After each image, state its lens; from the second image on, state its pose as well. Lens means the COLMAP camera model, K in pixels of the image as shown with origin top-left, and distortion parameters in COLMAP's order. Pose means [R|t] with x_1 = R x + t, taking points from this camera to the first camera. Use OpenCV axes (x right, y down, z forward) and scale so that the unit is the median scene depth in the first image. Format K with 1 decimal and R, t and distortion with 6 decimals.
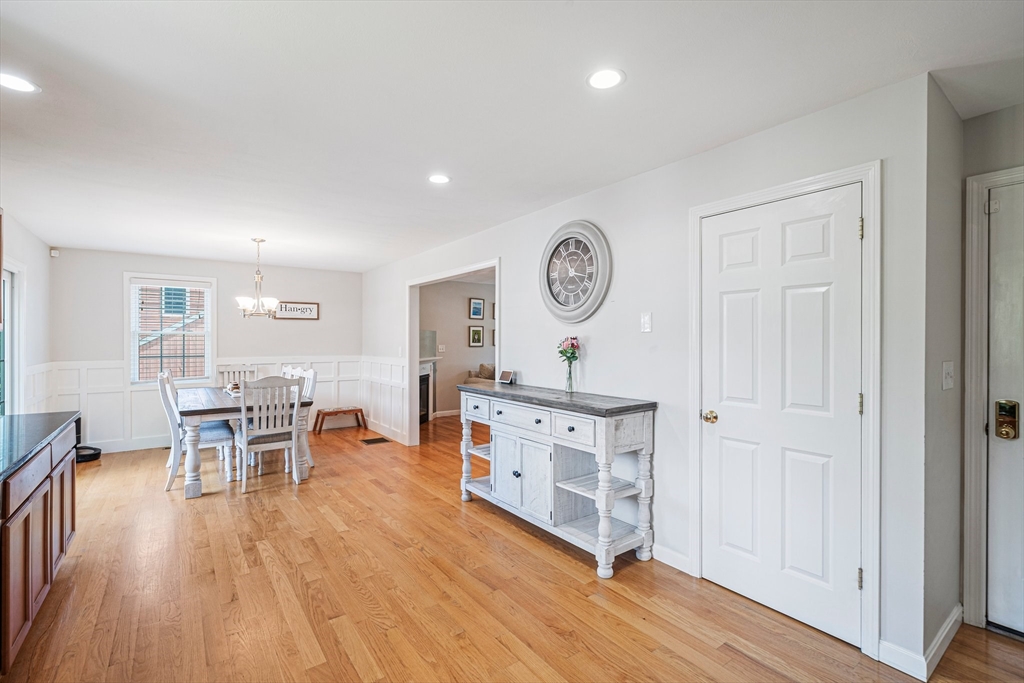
lens RADIAL K [[462.3, 0, 512.6], [0, 462.3, 337.6], [0, 0, 1]] dist [-0.000116, -0.000263]
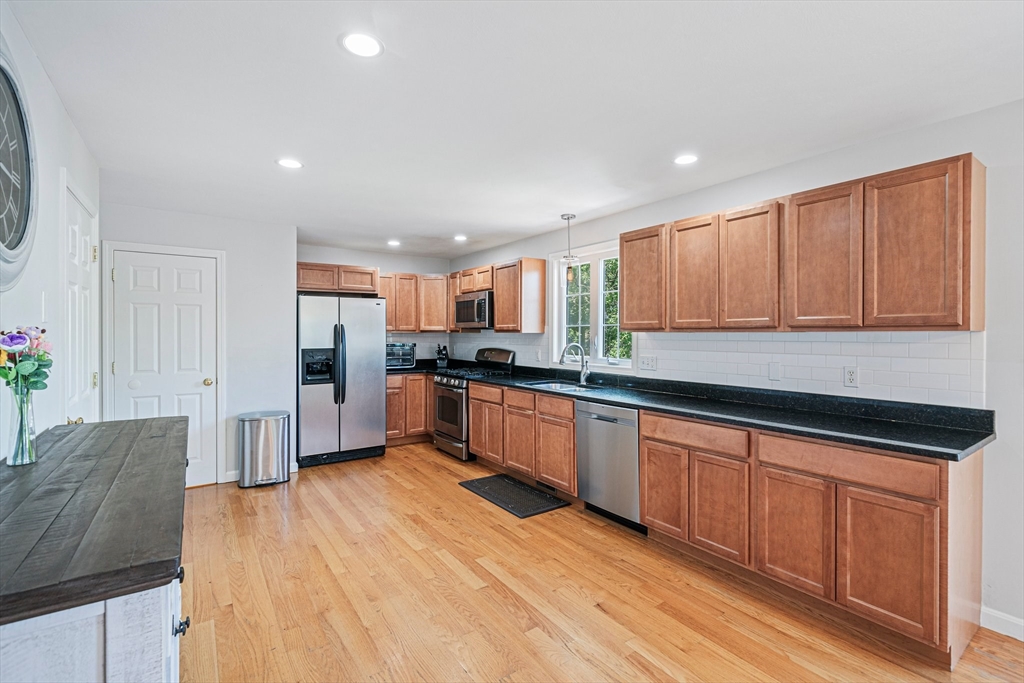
lens RADIAL K [[462.3, 0, 512.6], [0, 462.3, 337.6], [0, 0, 1]] dist [-0.000116, -0.000263]
pose [[-0.999341, -0.000633, 0.036286, -0.335295], [-0.000412, 0.999981, 0.006104, 0.003417], [-0.036289, 0.006085, -0.999323, 1.428326]]
